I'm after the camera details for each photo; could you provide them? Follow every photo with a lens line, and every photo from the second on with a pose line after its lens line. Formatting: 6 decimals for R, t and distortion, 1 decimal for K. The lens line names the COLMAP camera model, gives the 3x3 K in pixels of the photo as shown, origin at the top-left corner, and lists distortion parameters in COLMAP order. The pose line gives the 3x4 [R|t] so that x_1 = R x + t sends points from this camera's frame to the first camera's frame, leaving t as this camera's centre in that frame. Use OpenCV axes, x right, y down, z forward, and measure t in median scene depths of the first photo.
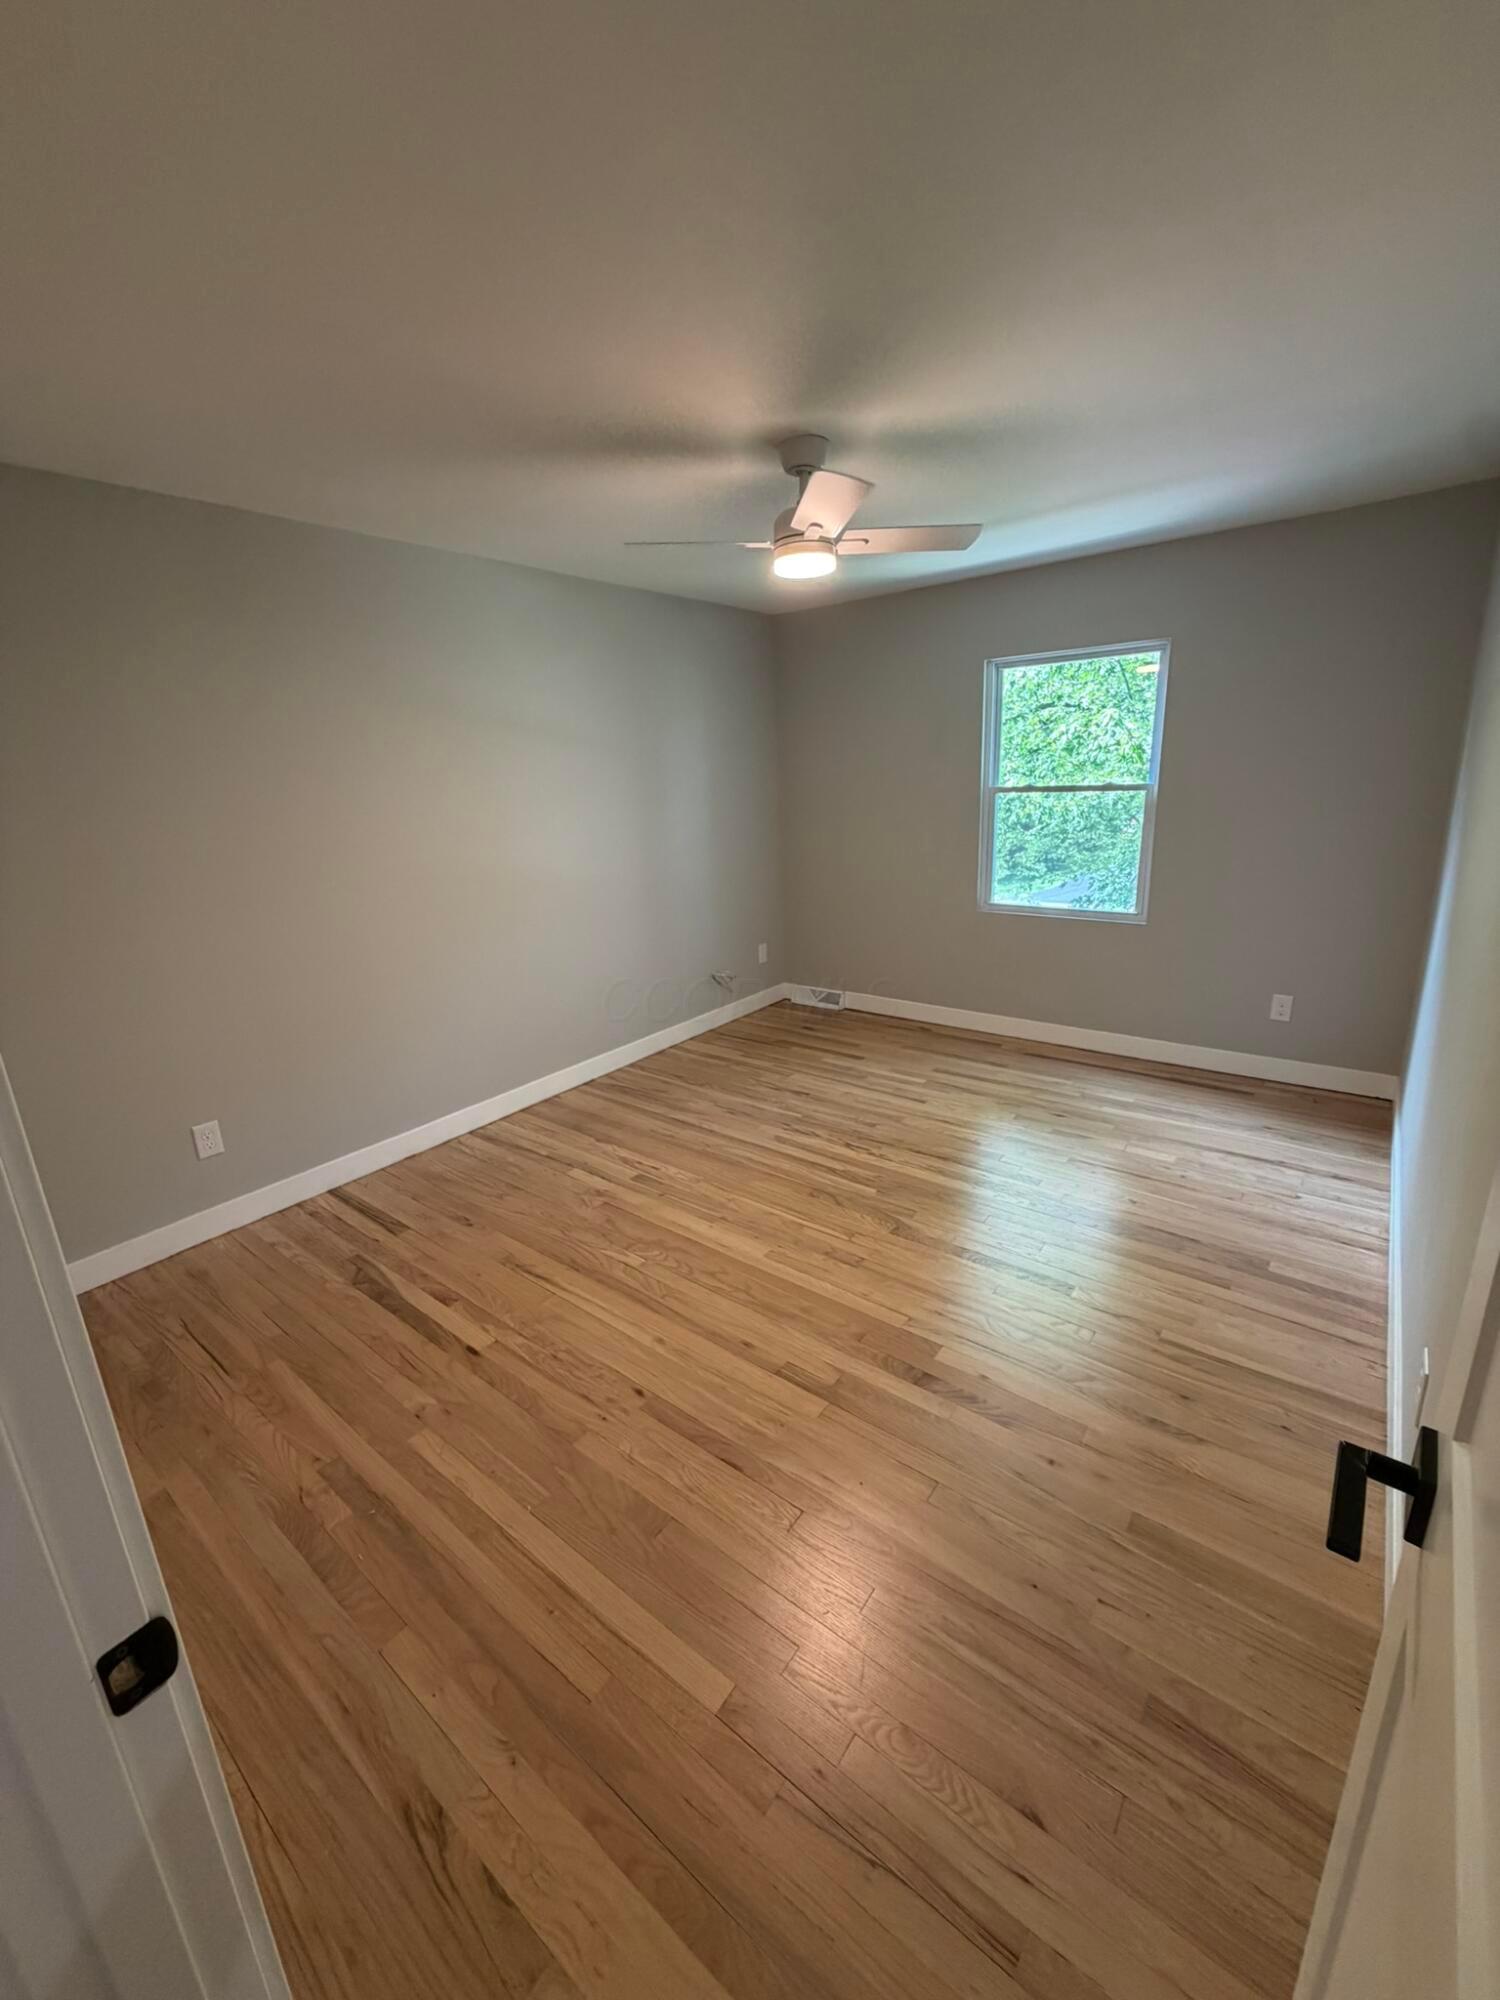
lens RADIAL K [[798.6, 0, 748.7], [0, 798.6, 988.1], [0, 0, 1]] dist [-0.002524, 0.000818]
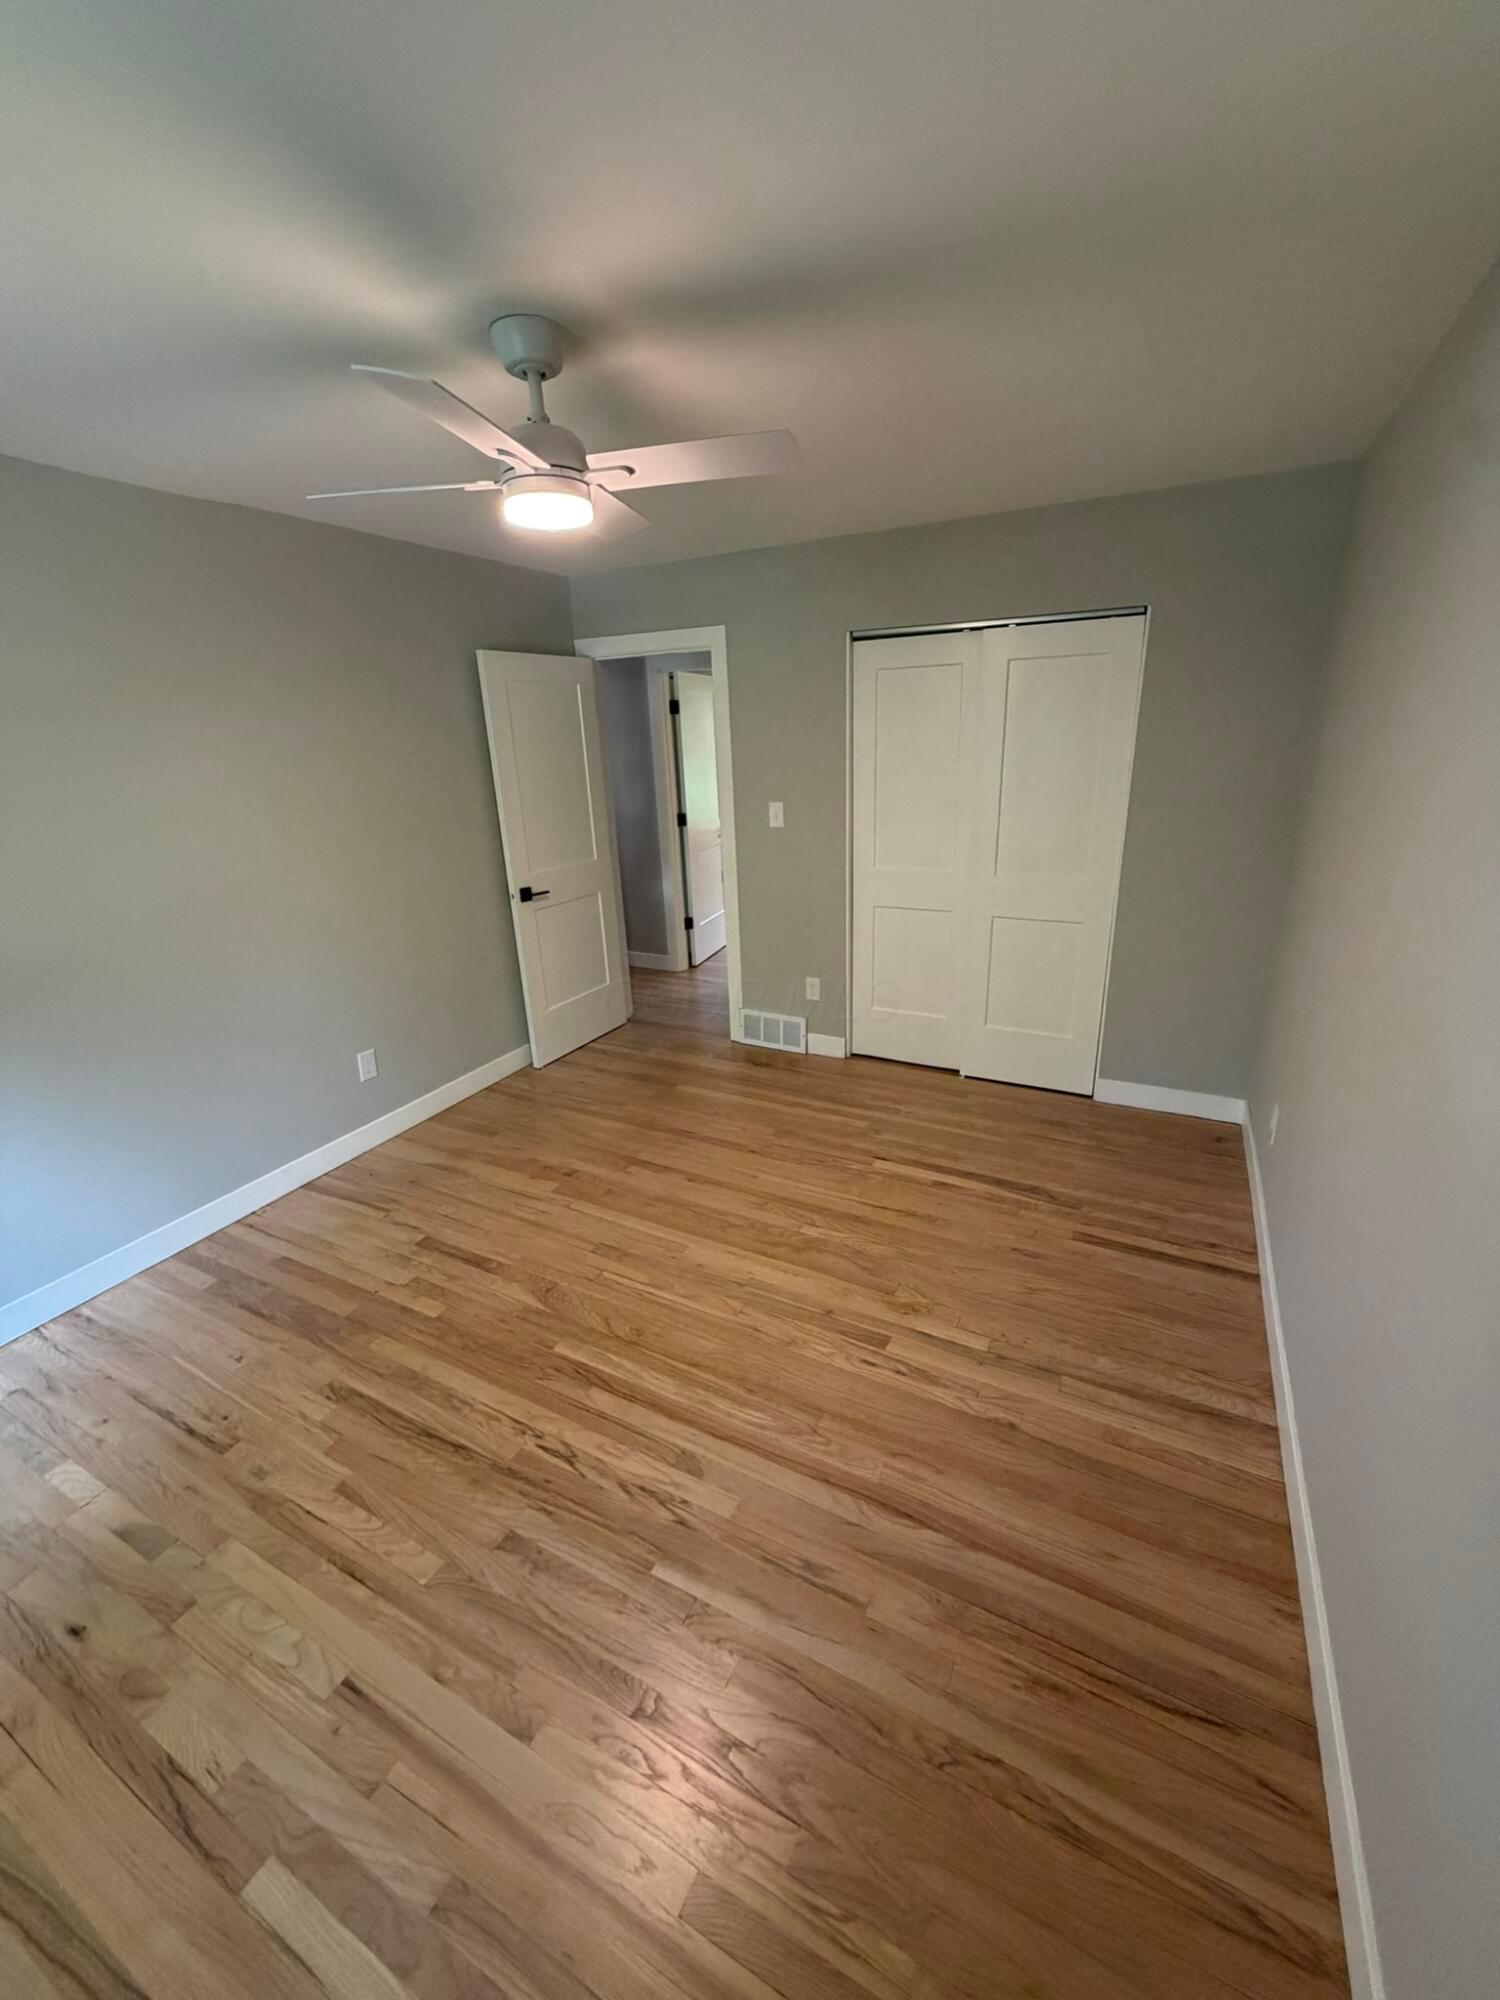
lens RADIAL K [[792.4, 0, 753.4], [0, 792.4, 1000.7], [0, 0, 1]] dist [-0.002612, -0.000279]
pose [[-0.979629, 0.133717, -0.149824, 0.036400], [0.026205, 0.824813, 0.564797, -0.390626], [0.199100, 0.549366, -0.811515, 1.289767]]
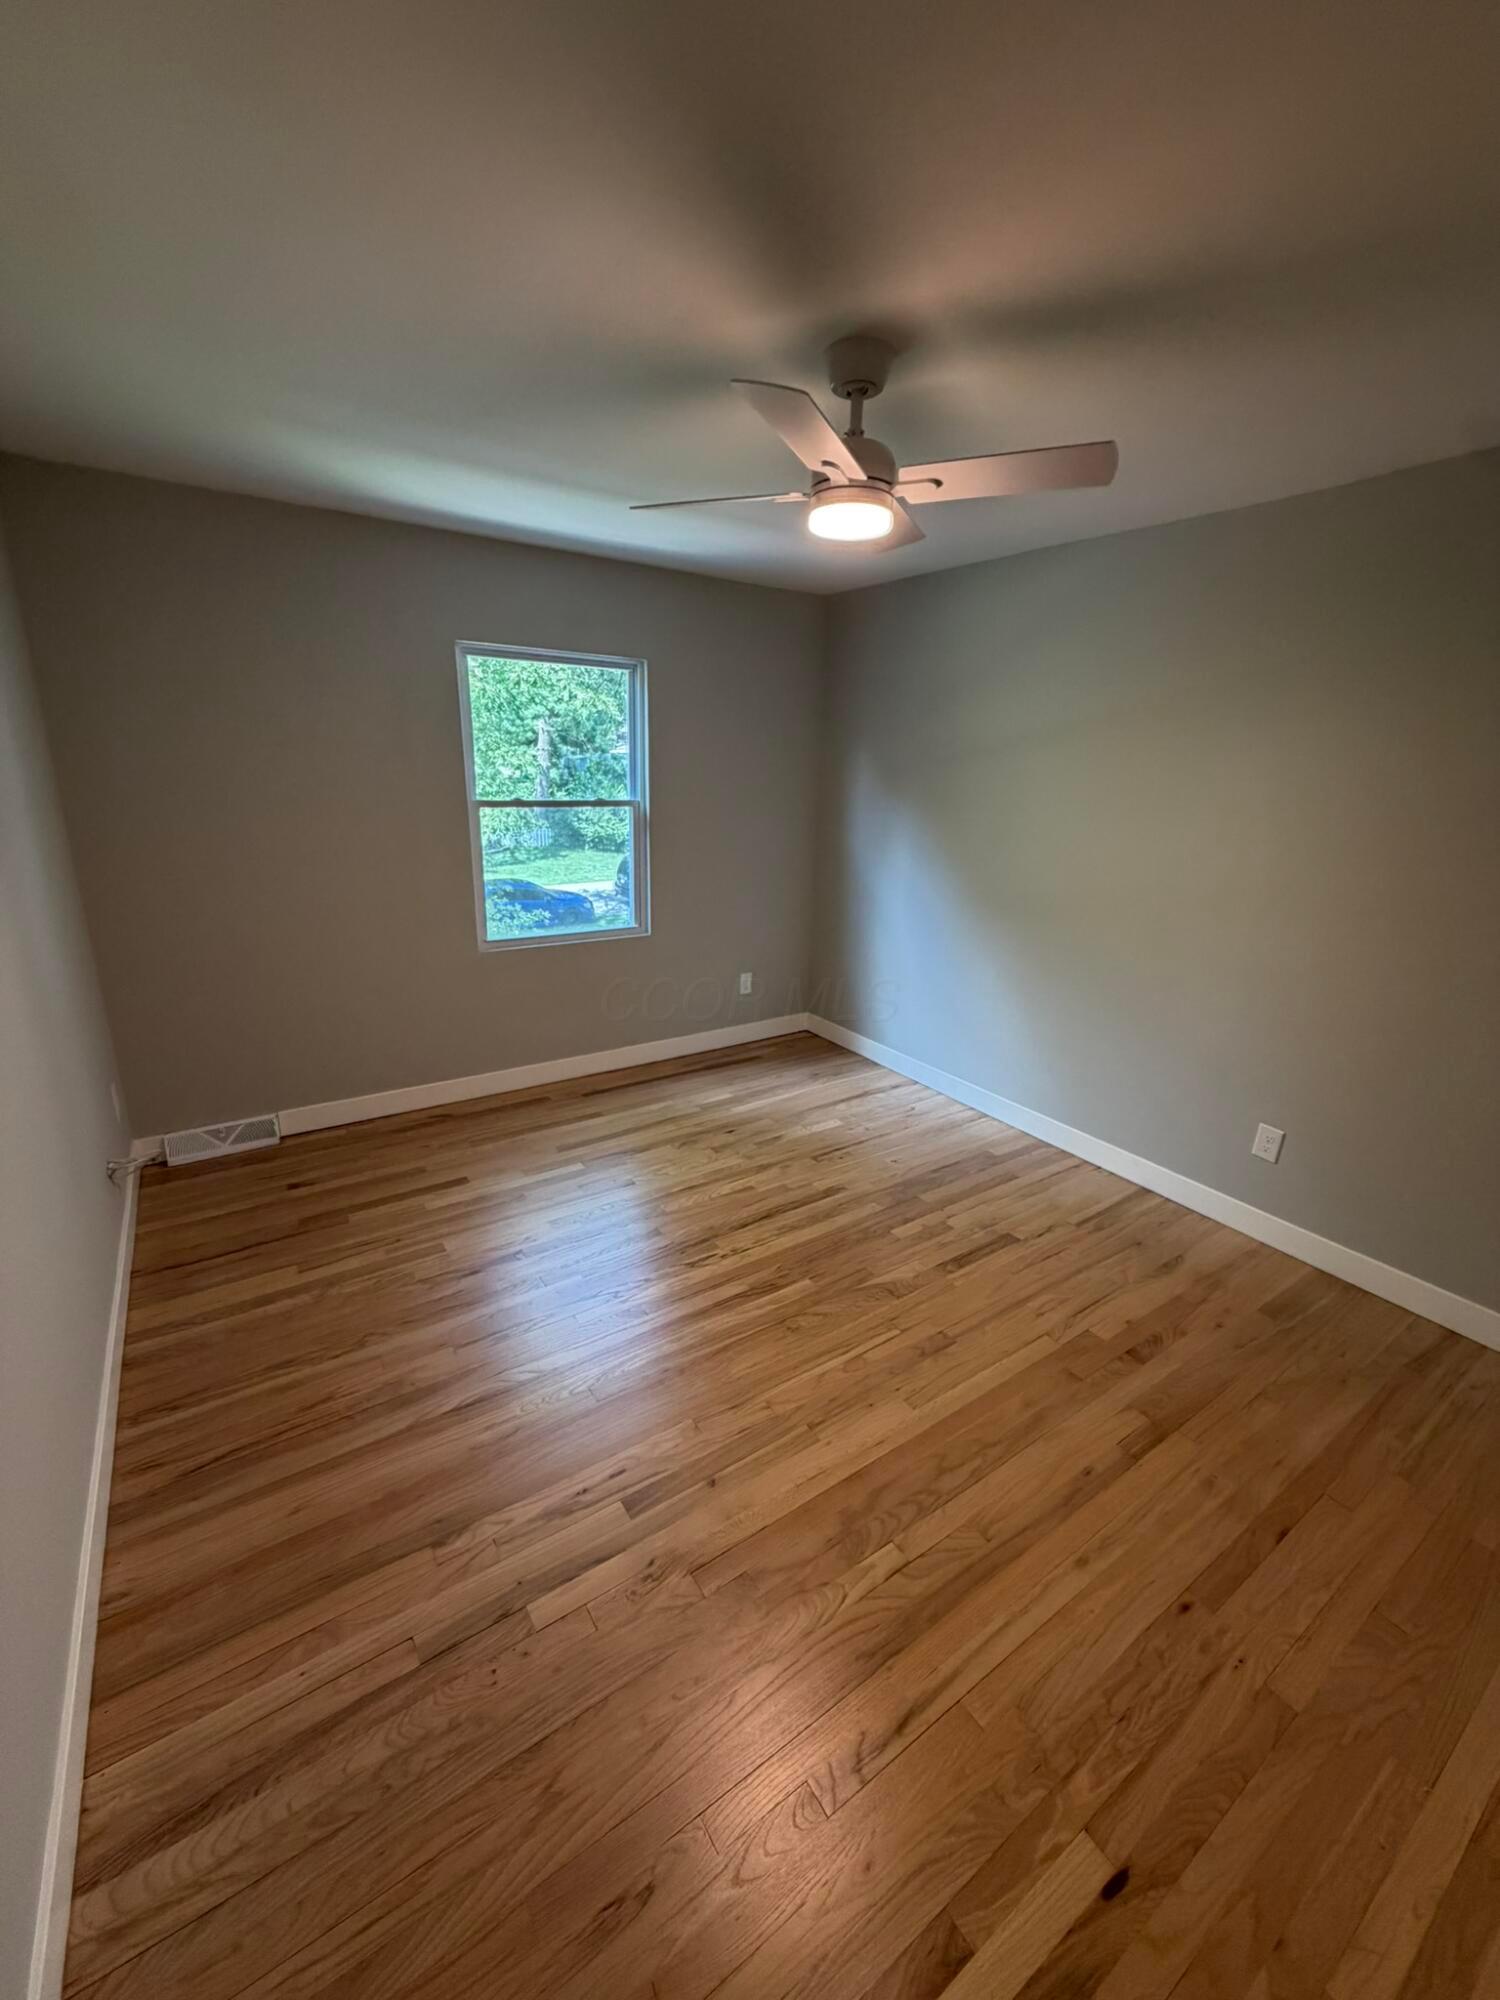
lens RADIAL K [[798.6, 0, 748.7], [0, 798.6, 988.1], [0, 0, 1]] dist [-0.002524, 0.000818]
pose [[0.305186, -0.214808, 0.927749, -0.520653], [0.208587, 0.965648, 0.154967, -0.173716], [-0.929168, 0.146223, 0.339509, 0.631948]]
